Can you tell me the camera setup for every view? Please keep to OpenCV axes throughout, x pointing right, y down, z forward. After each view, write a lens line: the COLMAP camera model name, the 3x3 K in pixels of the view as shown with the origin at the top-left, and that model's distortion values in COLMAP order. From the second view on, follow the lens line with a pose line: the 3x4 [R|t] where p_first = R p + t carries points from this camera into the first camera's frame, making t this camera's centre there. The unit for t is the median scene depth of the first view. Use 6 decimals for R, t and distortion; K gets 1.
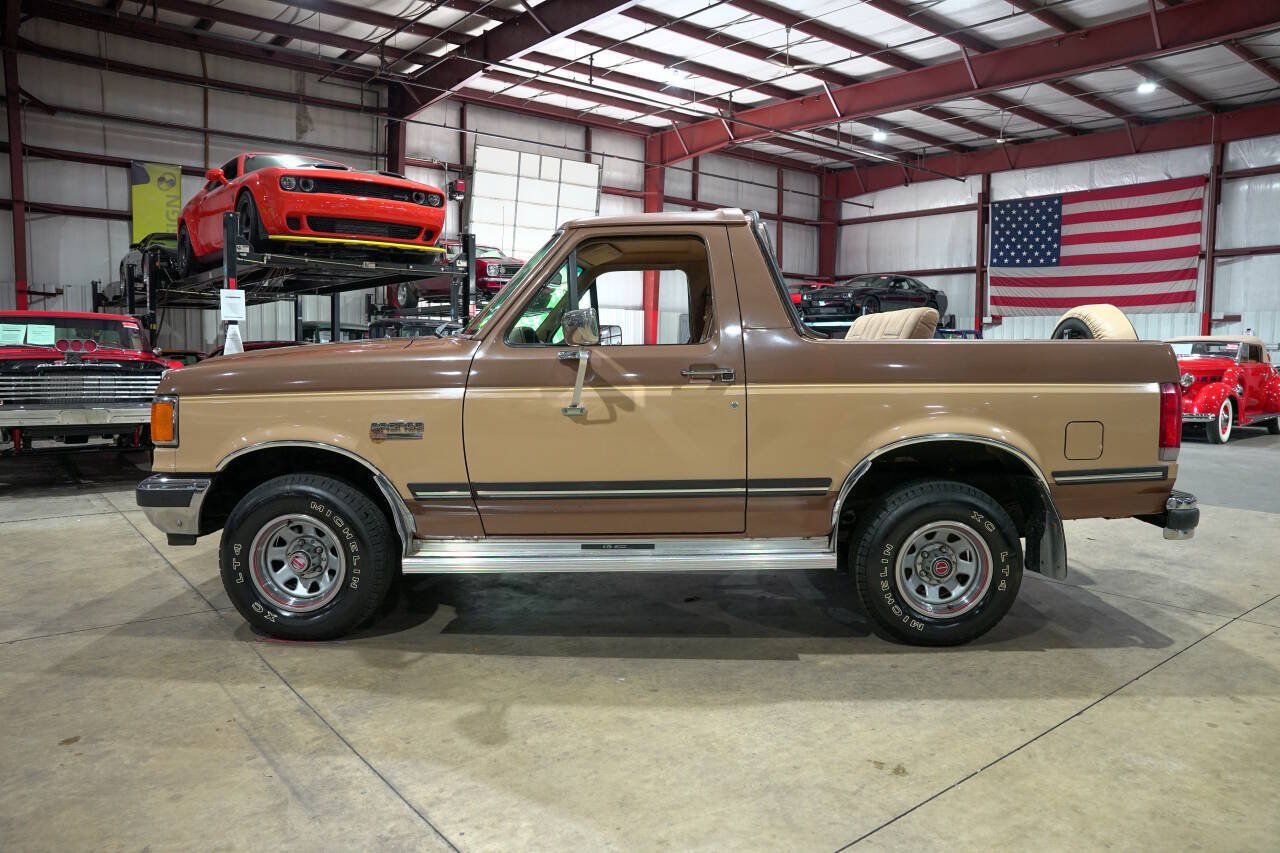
lens RADIAL K [[877.1, 0, 642.4], [0, 877.1, 424.8], [0, 0, 1]] dist [-0.144235, 0.114294]
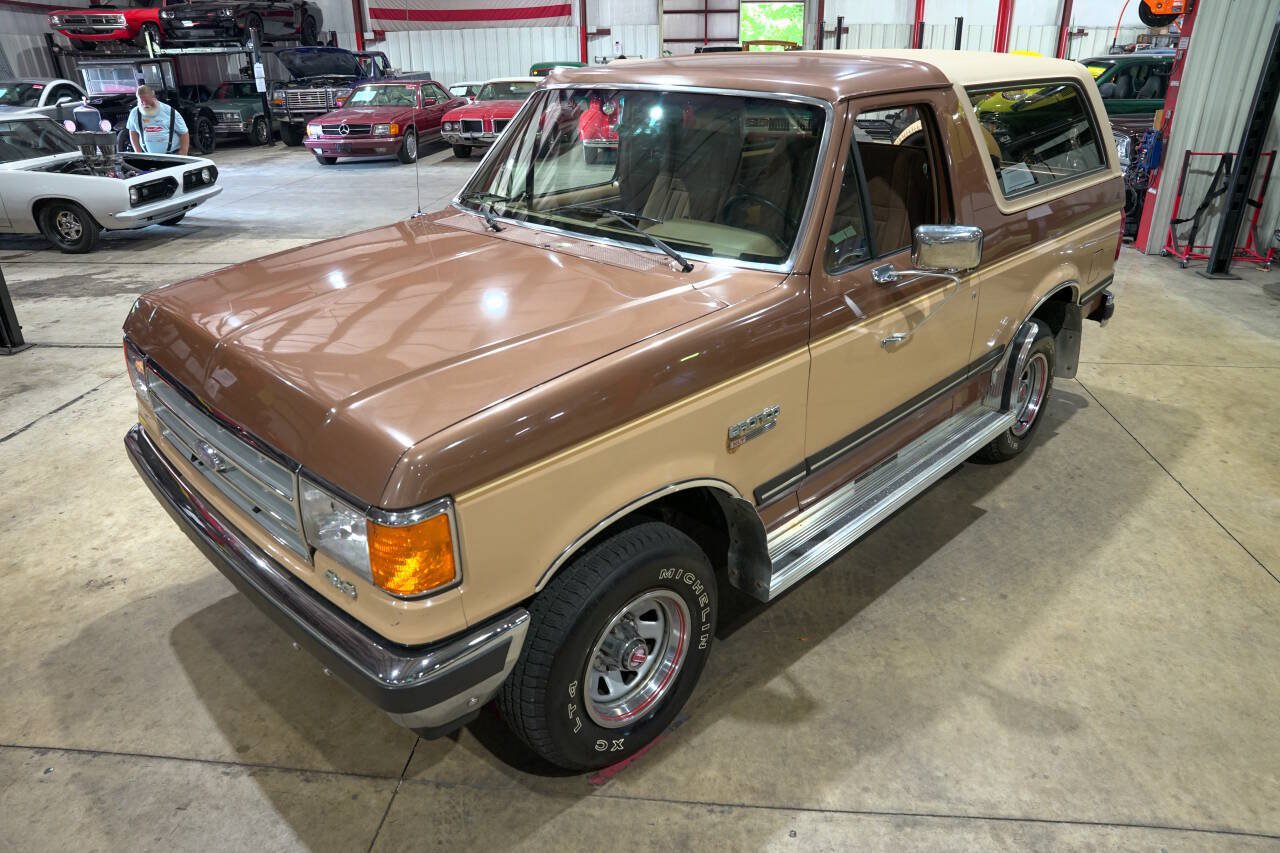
lens RADIAL K [[878.4, 0, 642.5], [0, 878.4, 424.8], [0, 0, 1]] dist [-0.144182, 0.115352]
pose [[0.702525, -0.303528, 0.643684, -0.354763], [0.075805, 0.931254, 0.356397, -0.112324], [-0.707610, -0.201583, 0.677238, 0.263283]]
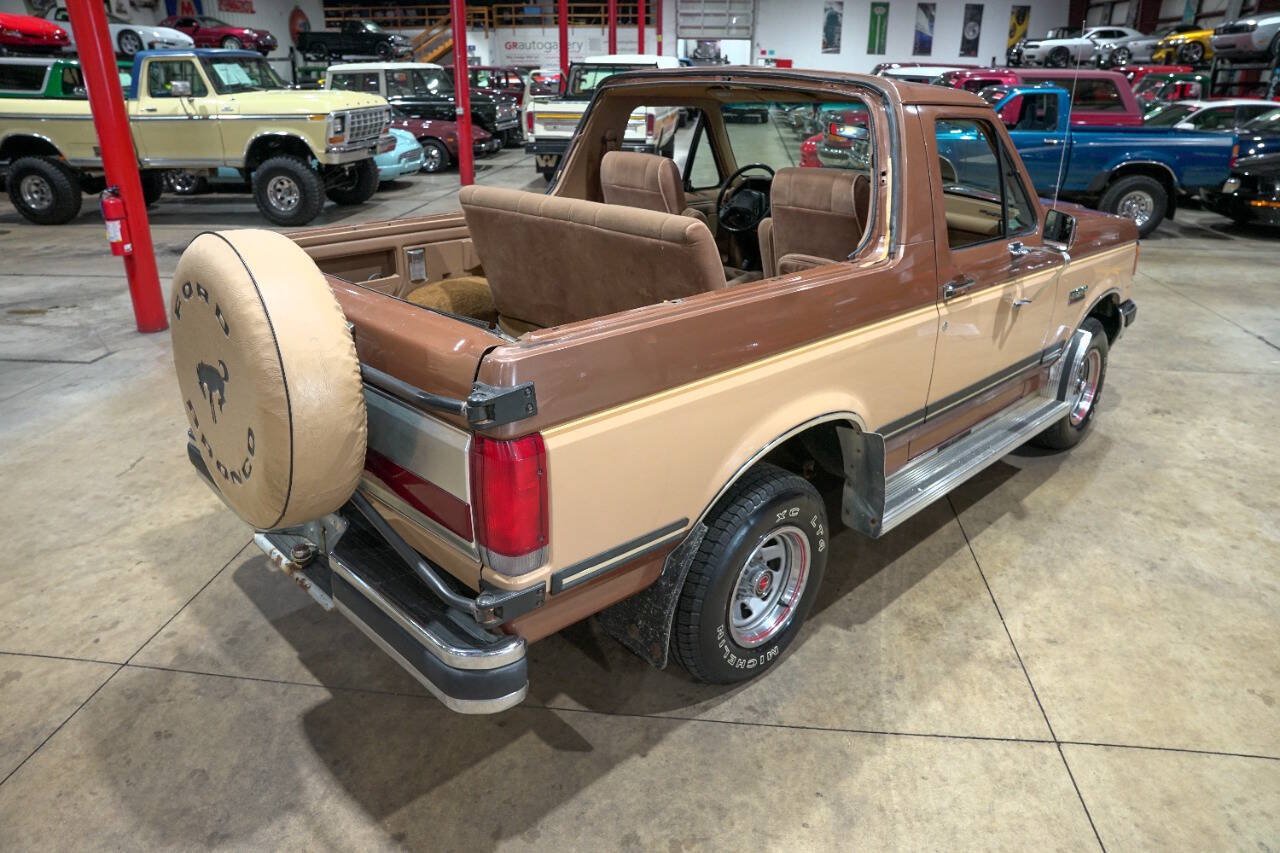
lens RADIAL K [[877.1, 0, 642.4], [0, 877.1, 424.8], [0, 0, 1]] dist [-0.144235, 0.114294]
pose [[-0.712428, 0.257019, -0.652983, 0.411466], [-0.070471, 0.899606, 0.430979, -0.150271], [0.698198, 0.353058, -0.622792, 0.857756]]
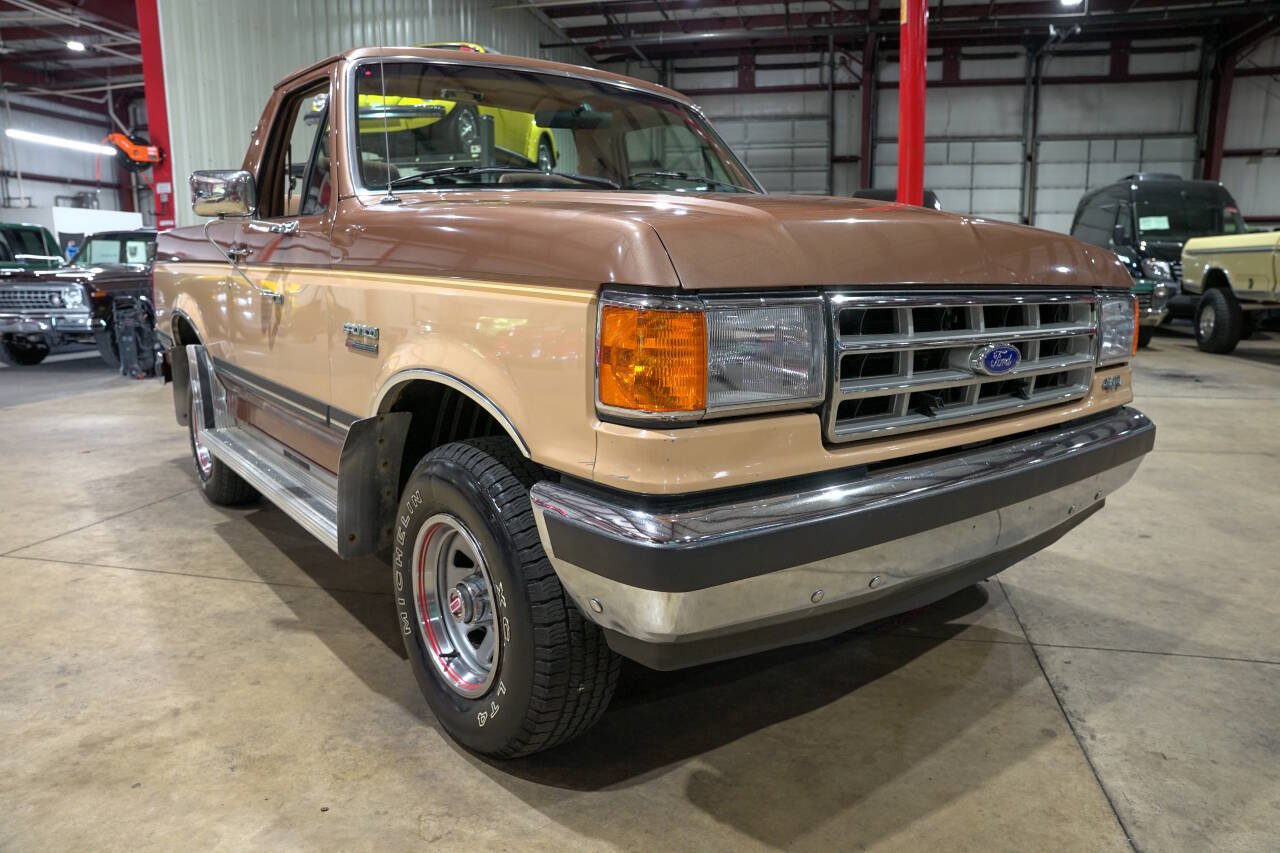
lens RADIAL K [[876.5, 0, 643.1], [0, 876.5, 424.7], [0, 0, 1]] dist [-0.144275, 0.114362]
pose [[-0.621961, -0.146523, 0.769218, -0.397885], [0.060573, 0.970391, 0.233821, -0.051174], [-0.780702, 0.192022, -0.594669, 0.794391]]
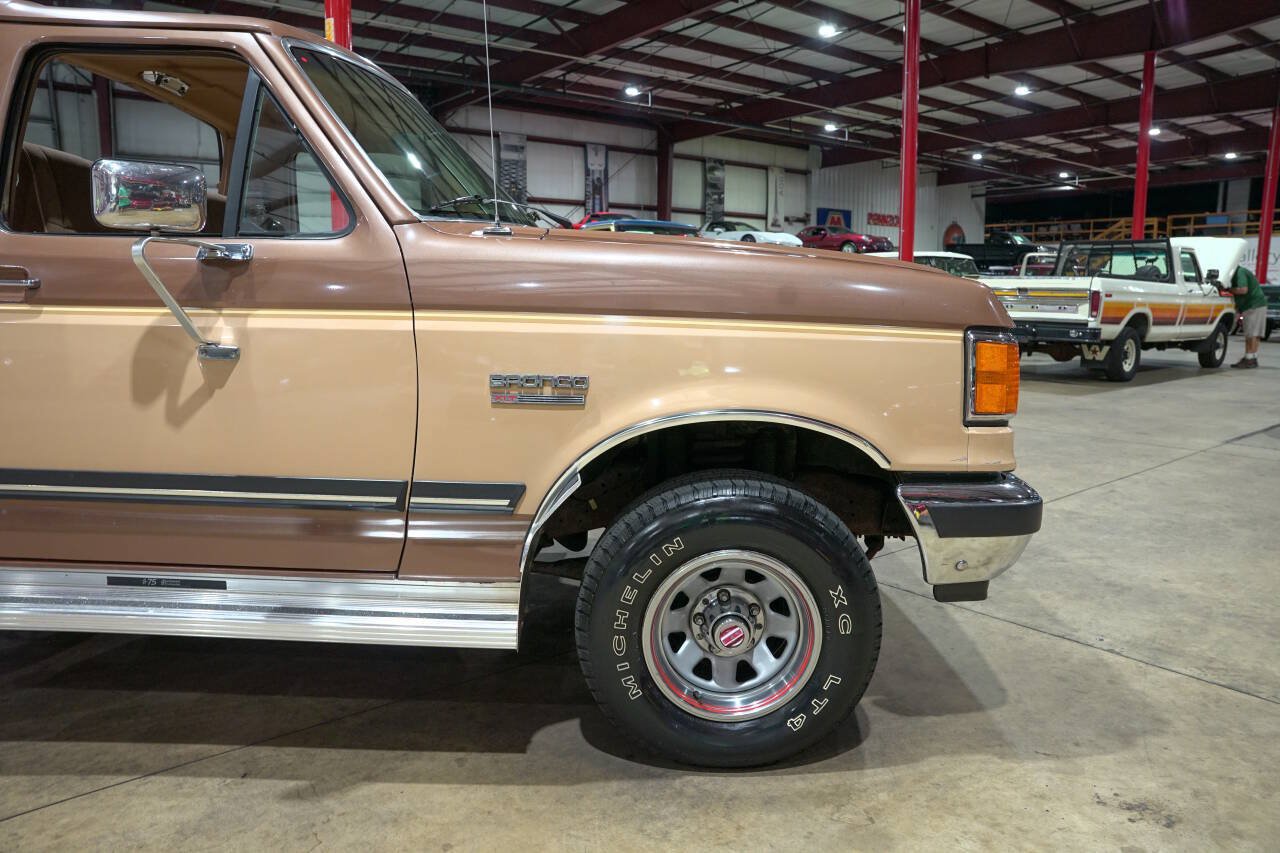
lens RADIAL K [[876.5, 0, 643.1], [0, 876.5, 424.7], [0, 0, 1]] dist [-0.144275, 0.114362]
pose [[-0.999887, -0.013263, 0.007130, -0.157269], [-0.011259, 0.972906, 0.230927, -0.065822], [-0.010000, 0.230821, -0.972945, 0.933009]]
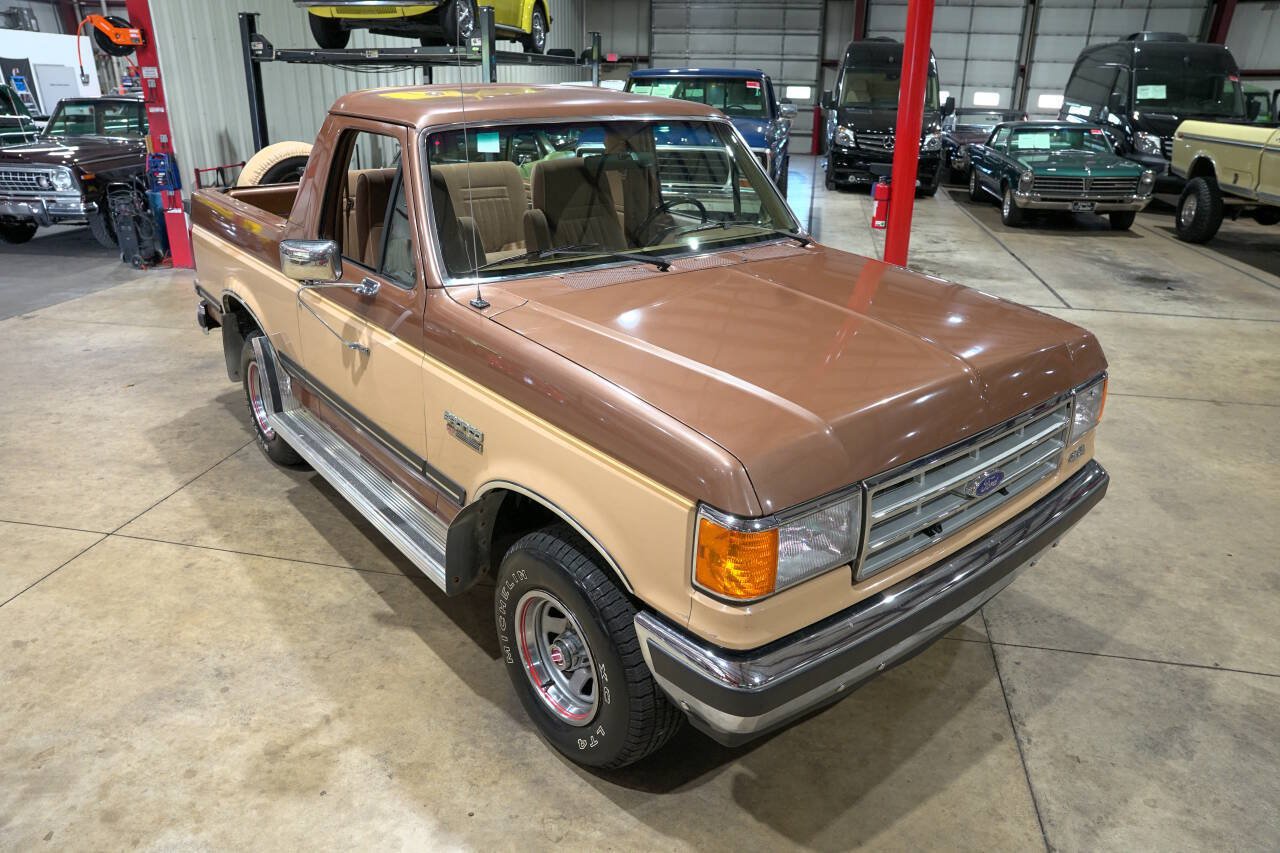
lens RADIAL K [[878.4, 0, 642.5], [0, 878.4, 424.8], [0, 0, 1]] dist [-0.144182, 0.115352]
pose [[-0.642059, -0.306865, 0.702563, -0.402028], [0.041506, 0.901142, 0.431532, -0.161669], [-0.765531, 0.306229, -0.565850, 0.830438]]
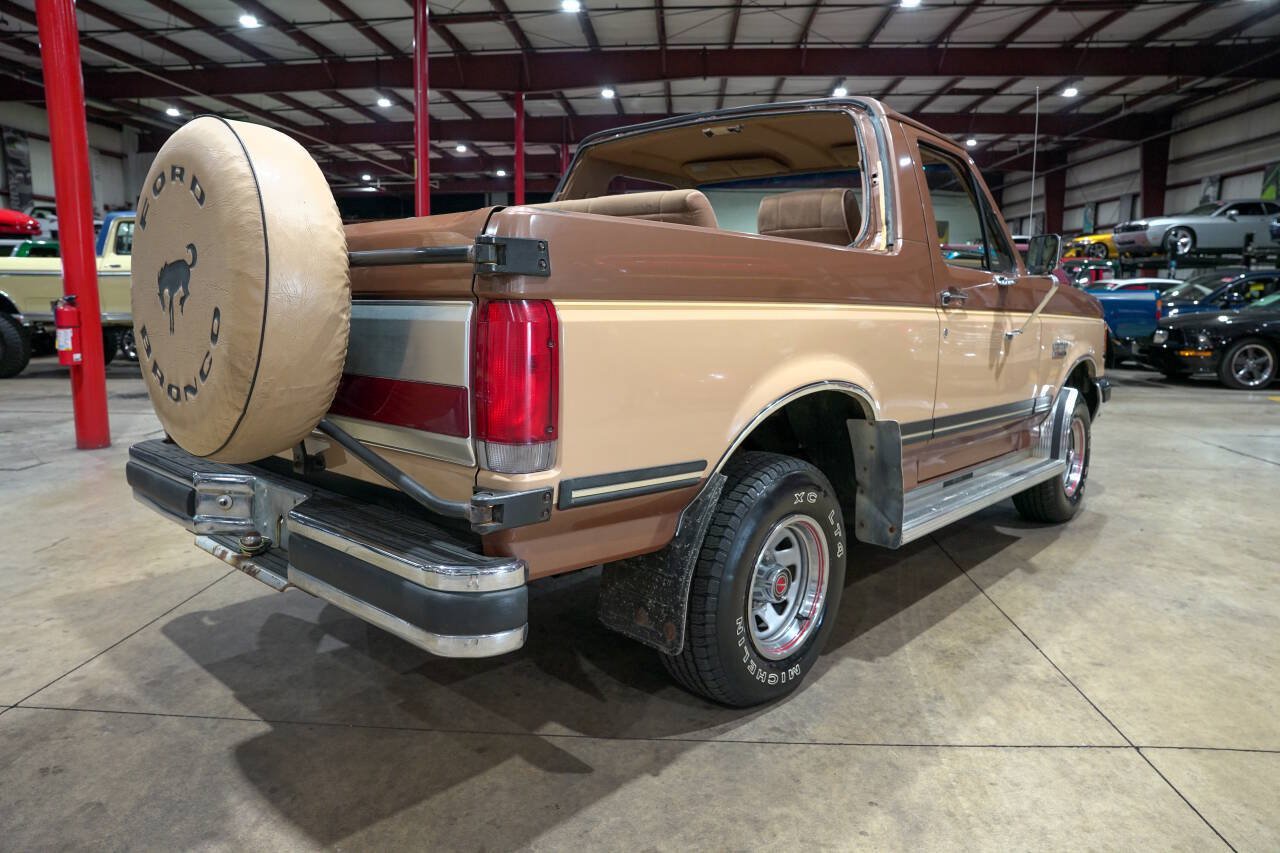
lens RADIAL K [[877.1, 0, 642.4], [0, 877.1, 424.8], [0, 0, 1]] dist [-0.144235, 0.114294]
pose [[-0.669068, 0.096930, -0.736853, 0.420119], [-0.077610, 0.976925, 0.198981, -0.057314], [0.739138, 0.190319, -0.646107, 0.848674]]
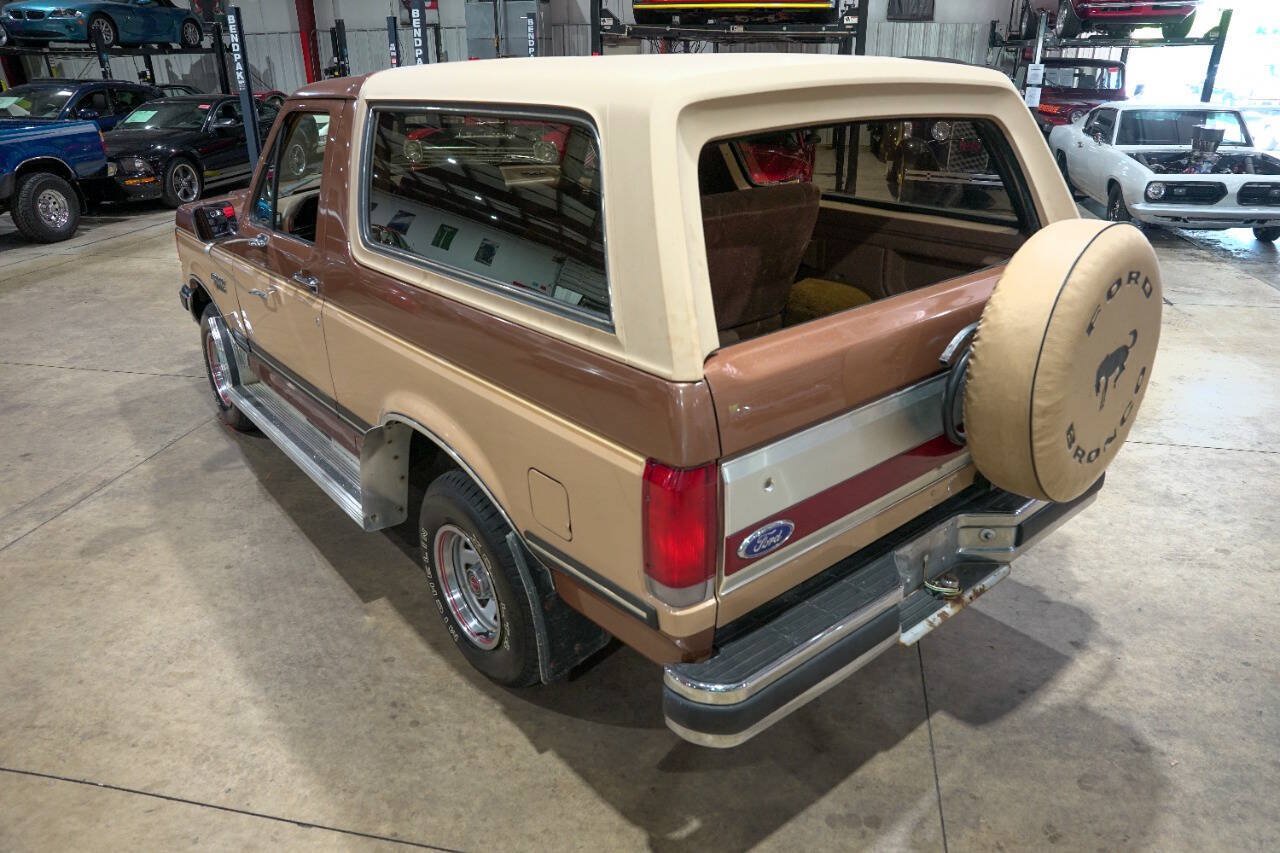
lens RADIAL K [[878.4, 0, 642.5], [0, 878.4, 424.8], [0, 0, 1]] dist [-0.144182, 0.115352]
pose [[0.641976, 0.292064, -0.708919, 0.434070], [-0.048048, 0.938114, 0.342978, -0.107332], [0.765218, -0.186121, 0.616280, 0.307669]]
